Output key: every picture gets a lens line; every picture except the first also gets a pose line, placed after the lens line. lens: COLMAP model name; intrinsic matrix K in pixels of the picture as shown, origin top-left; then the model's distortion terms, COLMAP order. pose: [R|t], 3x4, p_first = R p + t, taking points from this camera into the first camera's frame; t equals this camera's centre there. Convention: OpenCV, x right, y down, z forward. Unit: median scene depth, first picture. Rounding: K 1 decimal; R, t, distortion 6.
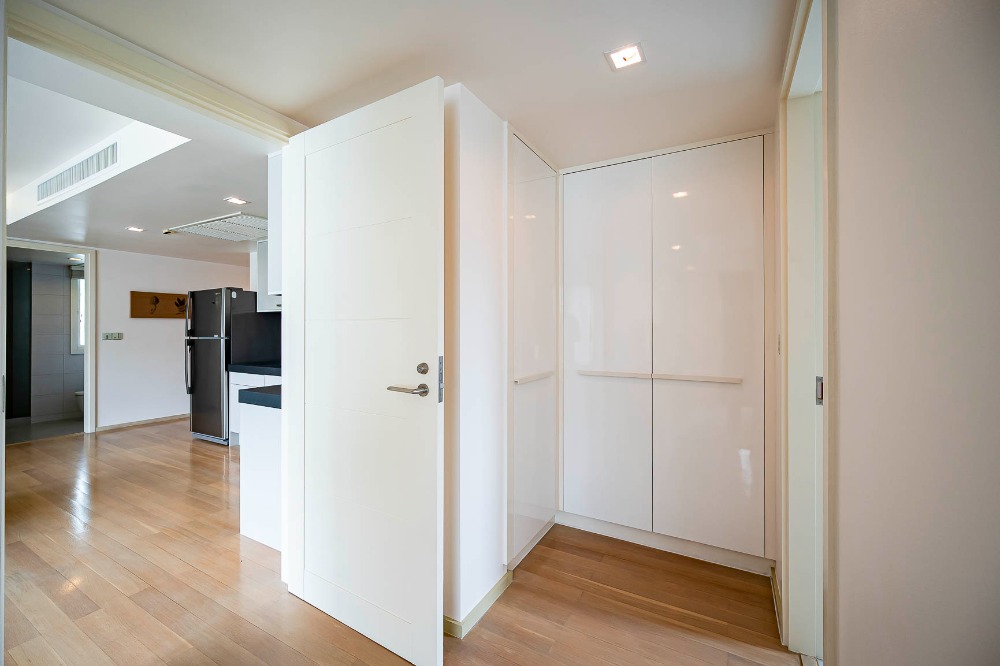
lens RADIAL K [[404.4, 0, 508.2], [0, 404.4, 331.6], [0, 0, 1]] dist [-0.004851, -0.000194]
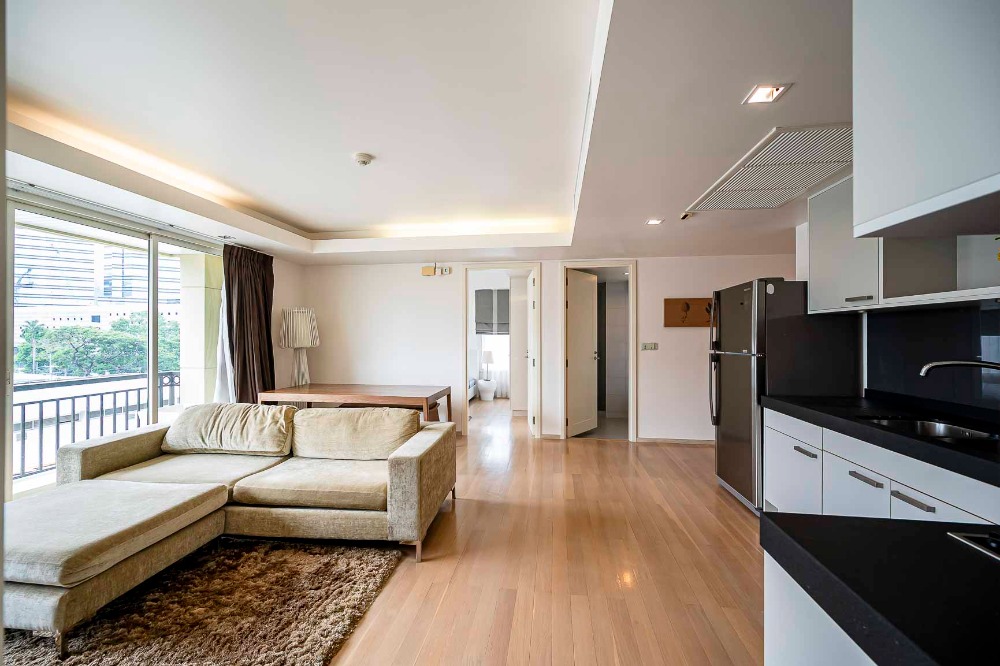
lens RADIAL K [[404.4, 0, 503.1], [0, 404.4, 334.2], [0, 0, 1]] dist [-0.004851, -0.000194]
pose [[0.359482, -0.004269, -0.933142, -0.230305], [-0.000424, 0.999989, -0.004738, -0.015141], [0.933152, 0.002098, 0.359477, 0.368241]]
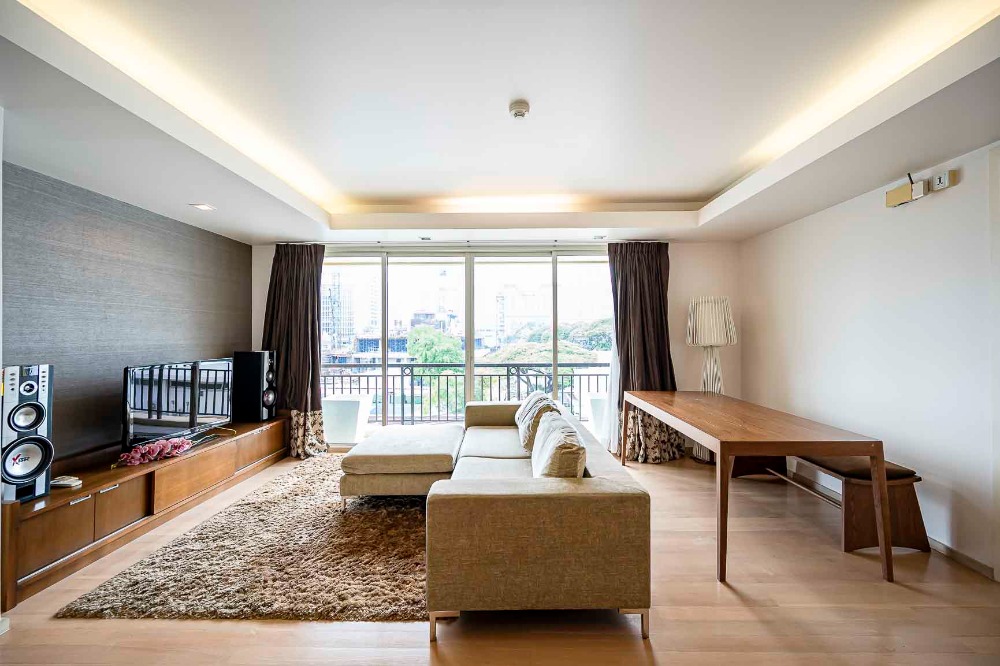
lens RADIAL K [[404.4, 0, 499.7], [0, 404.4, 335.4], [0, 0, 1]] dist [-0.004851, -0.000194]
pose [[-0.883683, 0.004722, -0.468062, -0.596551], [0.005604, 0.999984, -0.000491, -0.009721], [0.468052, -0.003057, -0.883695, 0.778525]]
